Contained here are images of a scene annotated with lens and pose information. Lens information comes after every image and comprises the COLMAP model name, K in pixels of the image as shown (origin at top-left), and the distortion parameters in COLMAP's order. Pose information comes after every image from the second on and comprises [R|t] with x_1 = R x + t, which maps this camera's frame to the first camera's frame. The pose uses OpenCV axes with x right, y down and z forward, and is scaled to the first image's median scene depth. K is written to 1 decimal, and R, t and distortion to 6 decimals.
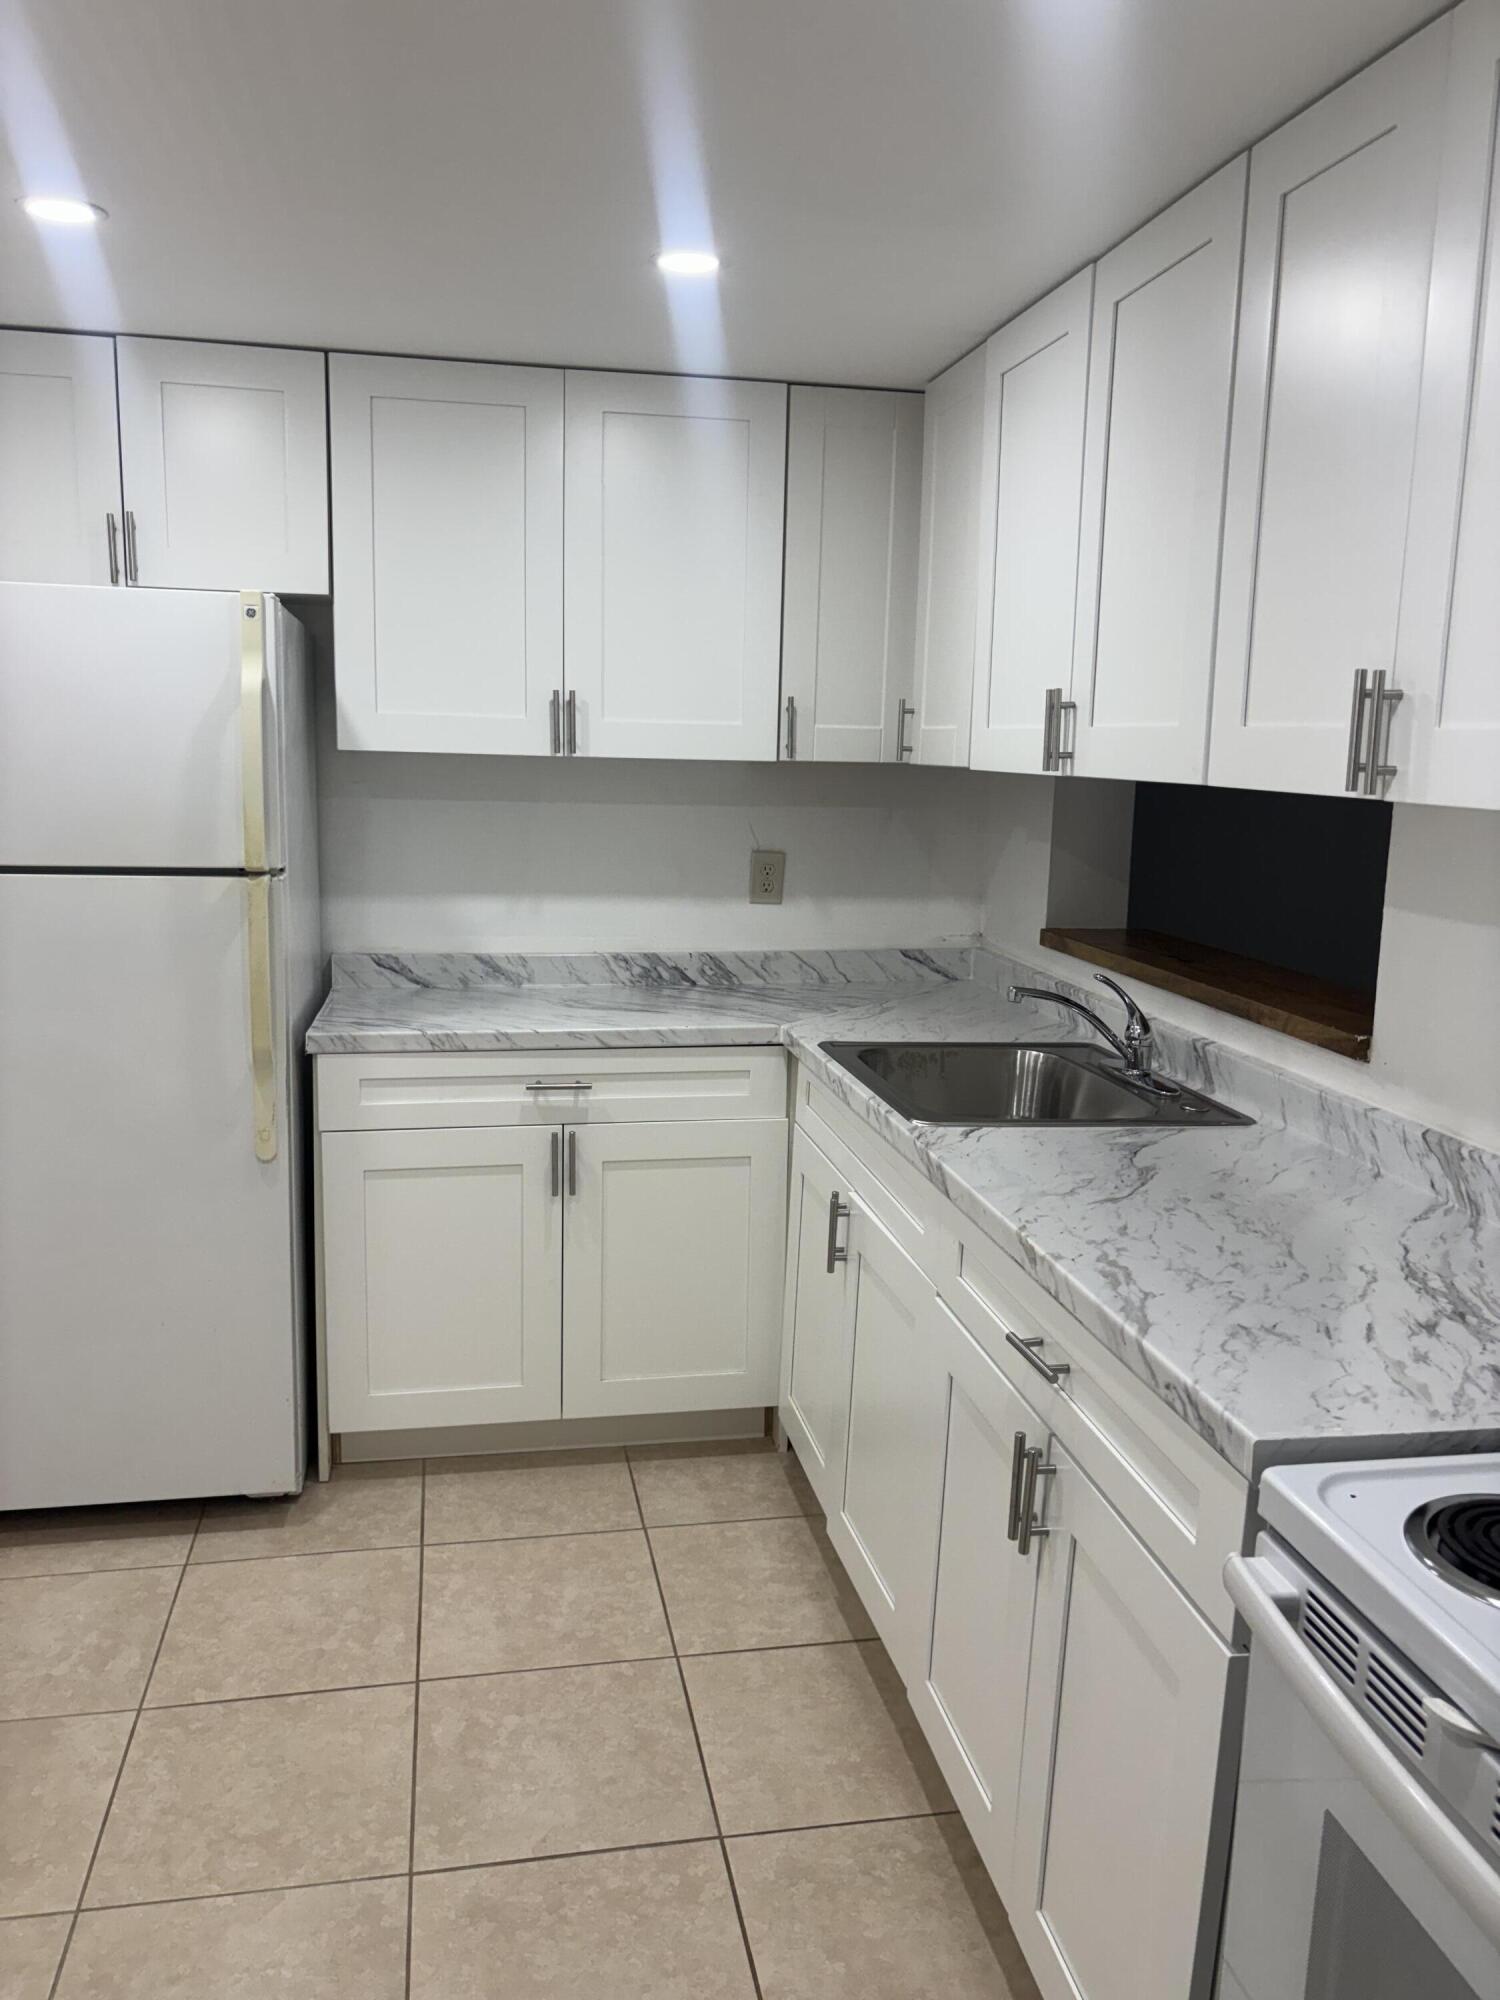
lens RADIAL K [[1508.4, 0, 743.6], [0, 1508.4, 998.6], [0, 0, 1]] dist [0.022337, -0.021706]
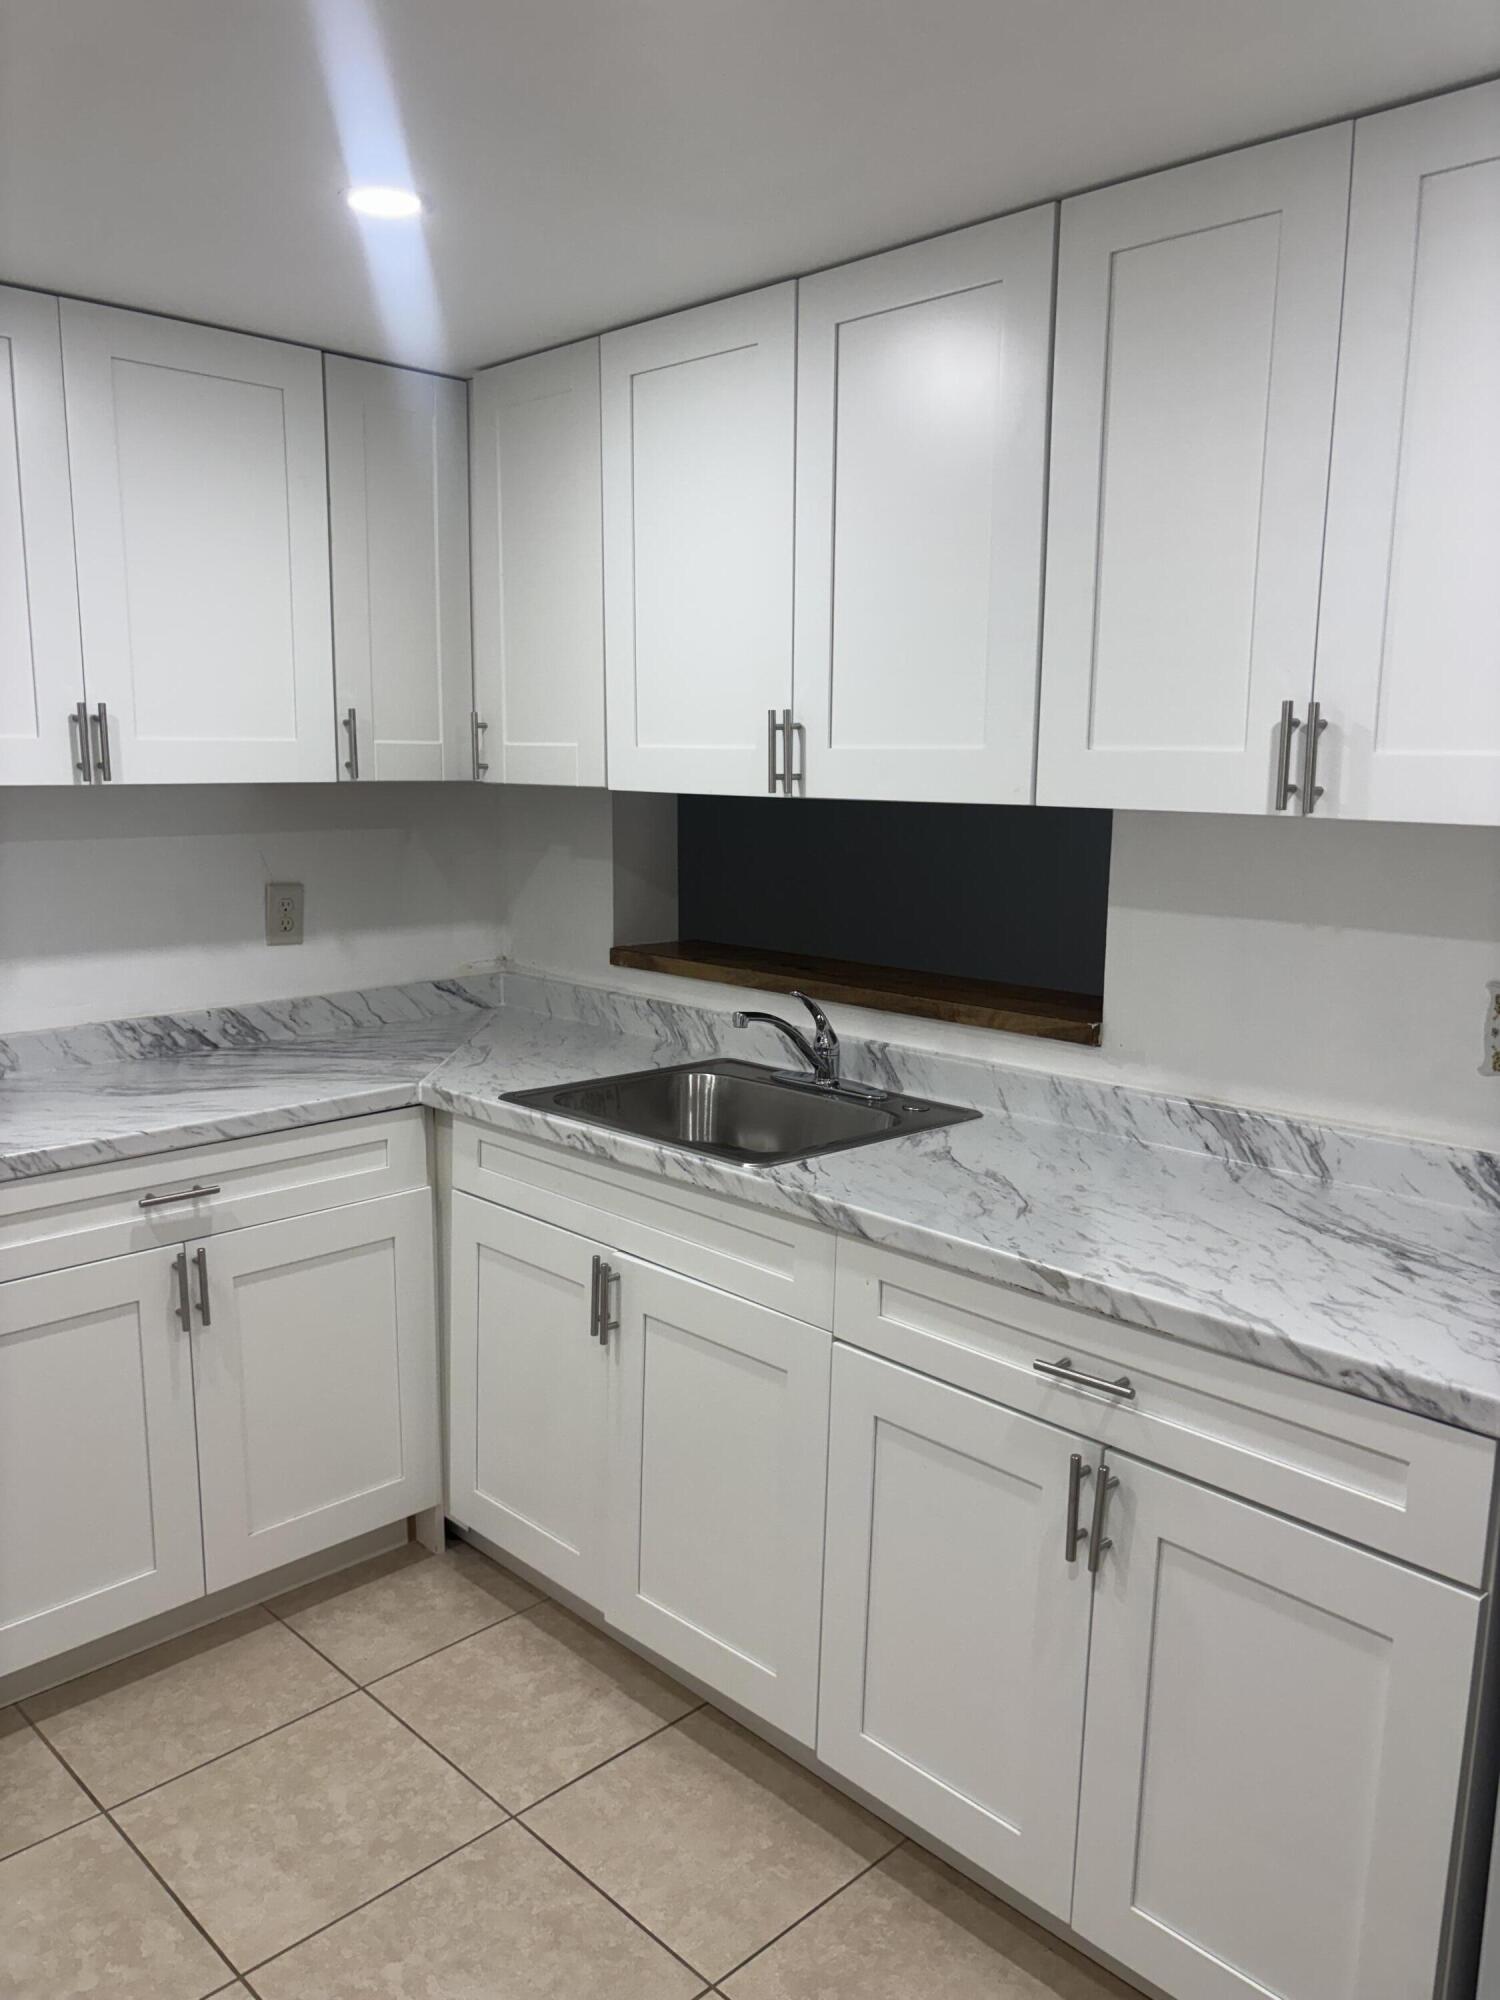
lens RADIAL K [[1508.4, 0, 721.6], [0, 1508.4, 1009.5], [0, 0, 1]] dist [0.022337, -0.021706]
pose [[0.833949, -0.109776, 0.540812, -0.344619], [0.103998, 0.993718, 0.041341, -0.049129], [-0.541953, 0.021767, 0.840127, 0.177966]]
